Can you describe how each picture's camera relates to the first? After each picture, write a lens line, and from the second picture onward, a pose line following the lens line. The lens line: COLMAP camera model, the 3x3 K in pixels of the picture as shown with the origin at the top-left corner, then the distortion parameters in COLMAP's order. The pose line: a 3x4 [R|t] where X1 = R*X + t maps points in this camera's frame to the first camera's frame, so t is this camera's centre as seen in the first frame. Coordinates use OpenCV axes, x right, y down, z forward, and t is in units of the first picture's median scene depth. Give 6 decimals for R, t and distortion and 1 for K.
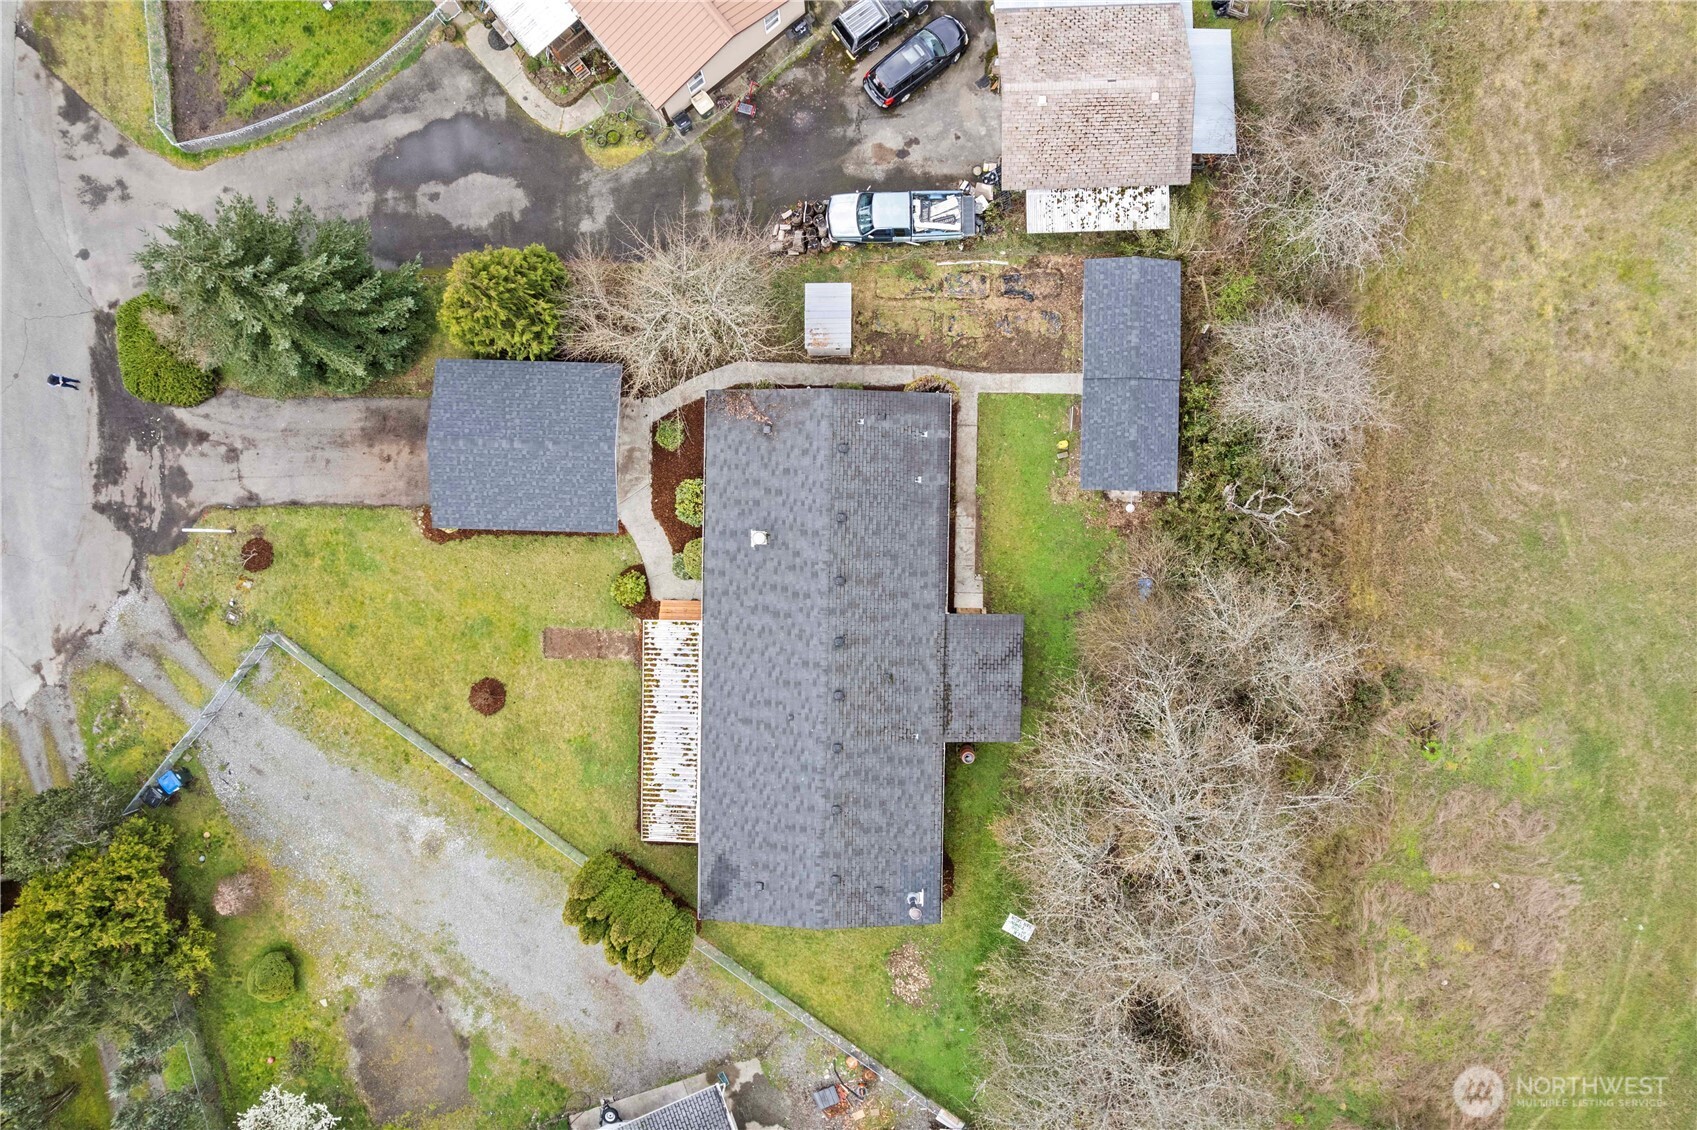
lens RADIAL K [[1065.6, 0, 848.4], [0, 1065.6, 566.2], [0, 0, 1]] dist [-0.036861, 0.003006]
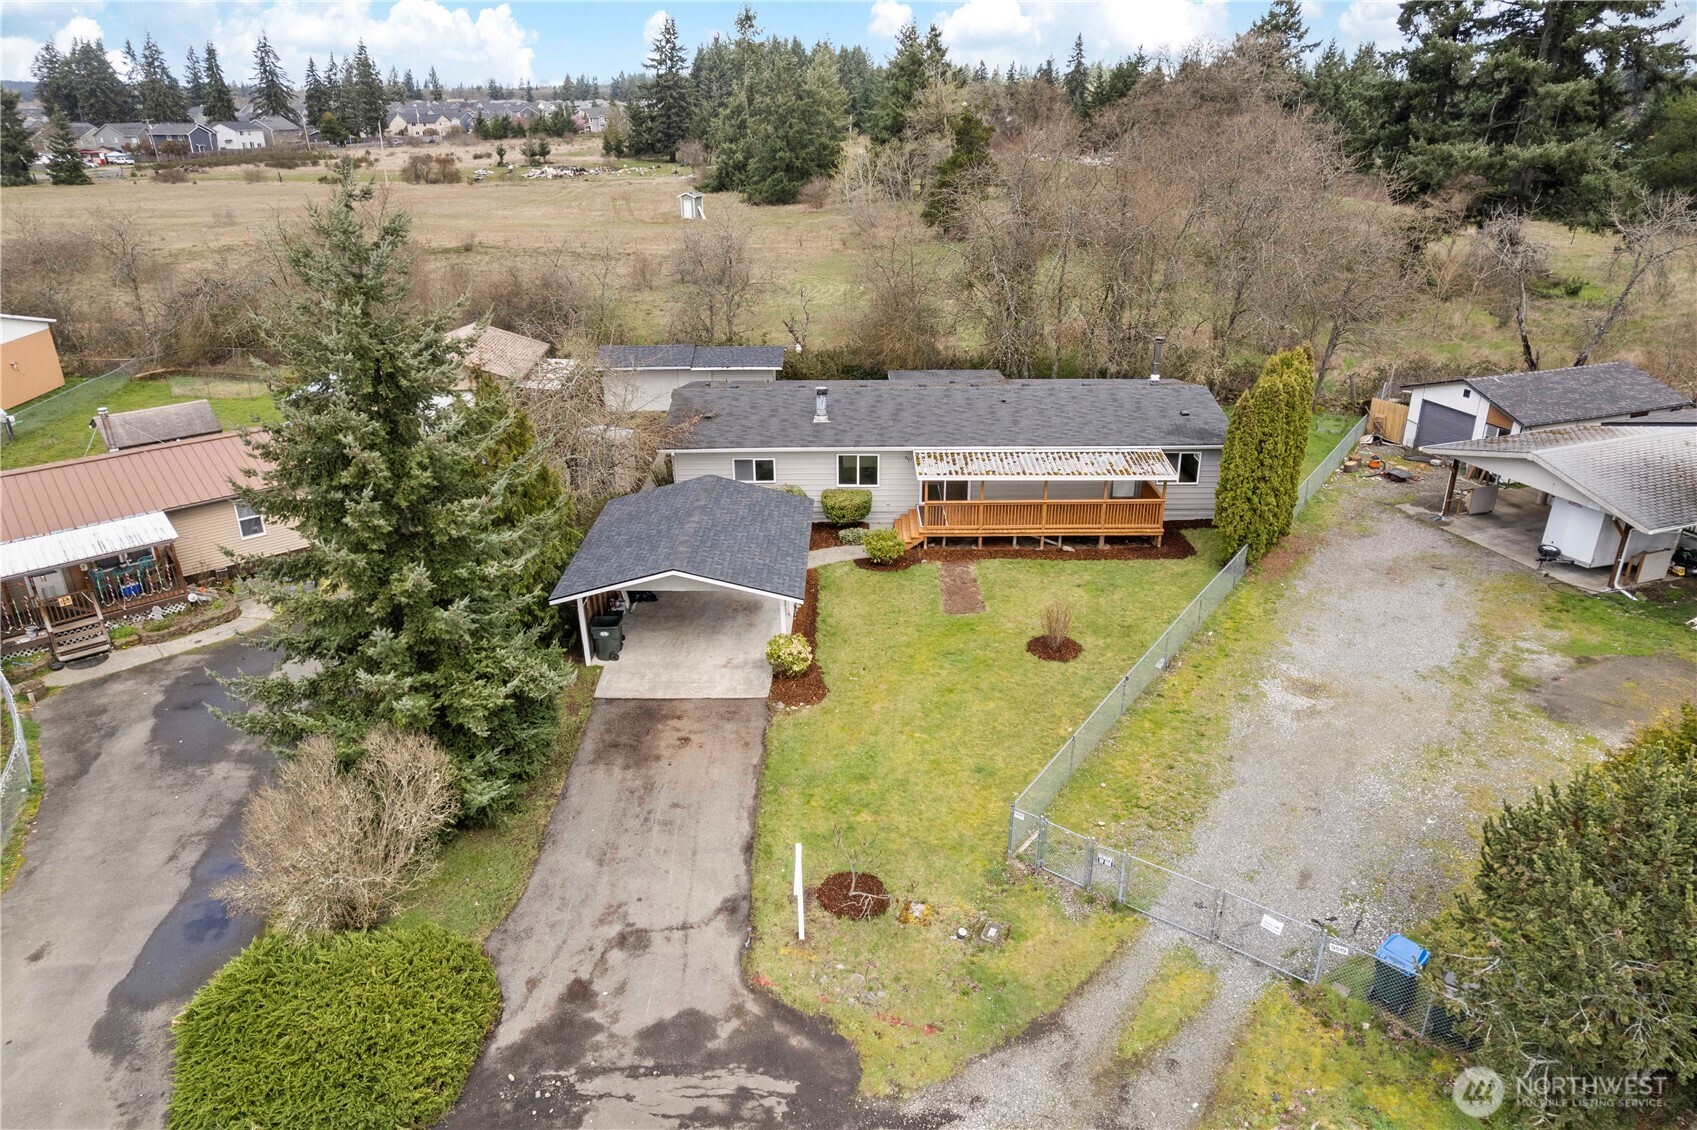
lens RADIAL K [[1065.6, 0, 847.9], [0, 1065.6, 565.0], [0, 0, 1]] dist [-0.036861, 0.003006]
pose [[-0.019189, -0.419888, 0.907373, -0.931816], [0.999672, -0.023447, 0.010291, -0.014460], [0.016954, 0.907273, 0.420201, 0.665096]]
